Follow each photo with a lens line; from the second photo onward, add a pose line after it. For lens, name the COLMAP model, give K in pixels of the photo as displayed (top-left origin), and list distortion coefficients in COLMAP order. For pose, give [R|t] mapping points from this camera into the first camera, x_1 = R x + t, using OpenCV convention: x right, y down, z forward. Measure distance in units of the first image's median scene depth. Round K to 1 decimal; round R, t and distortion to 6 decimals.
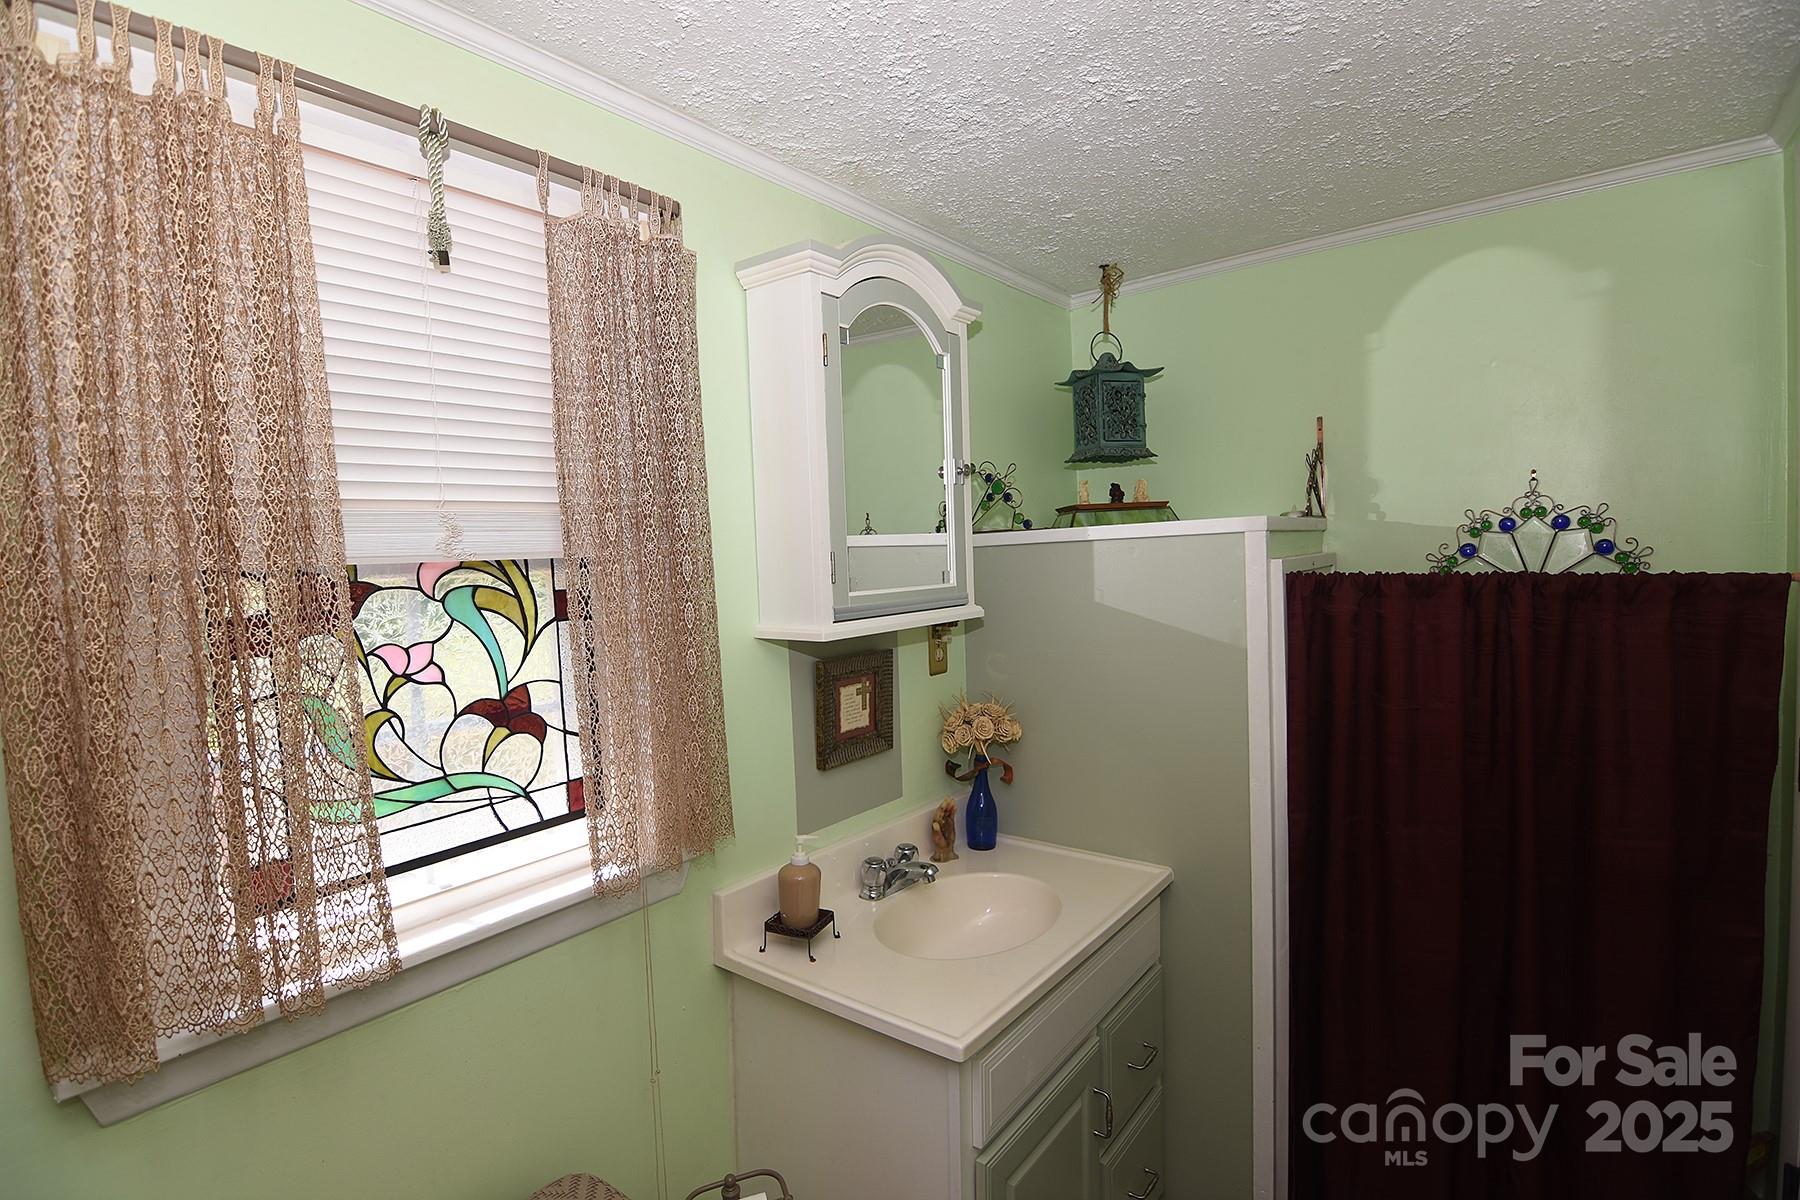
lens RADIAL K [[874.0, 0, 896.3], [0, 874.0, 598.0], [0, 0, 1]] dist [-0.003316, -0.011923]
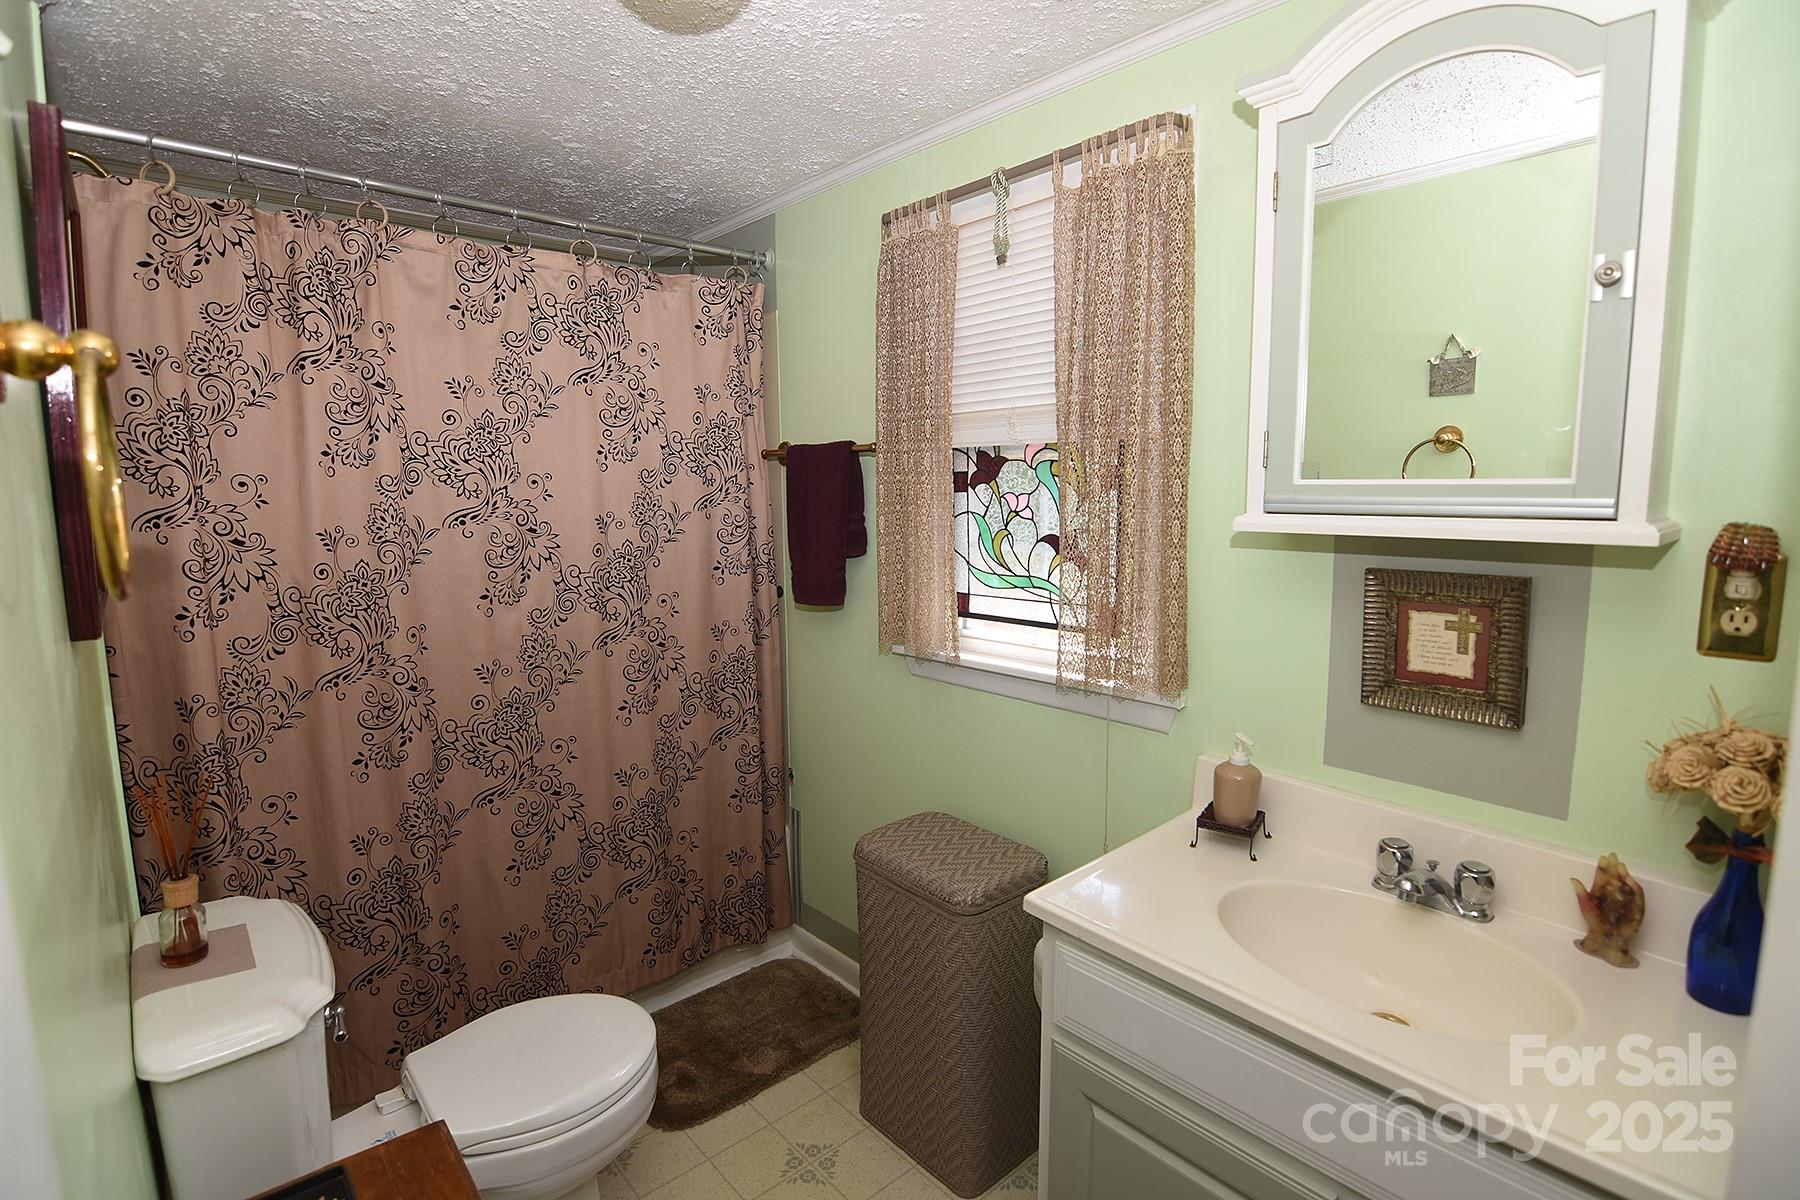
lens RADIAL K [[874.0, 0, 896.3], [0, 874.0, 598.0], [0, 0, 1]] dist [-0.003316, -0.011923]
pose [[-0.190378, 0.168113, -0.967209, 1.102091], [-0.036181, 0.983358, 0.178042, -0.039267], [0.981044, 0.068890, -0.181128, 1.022355]]
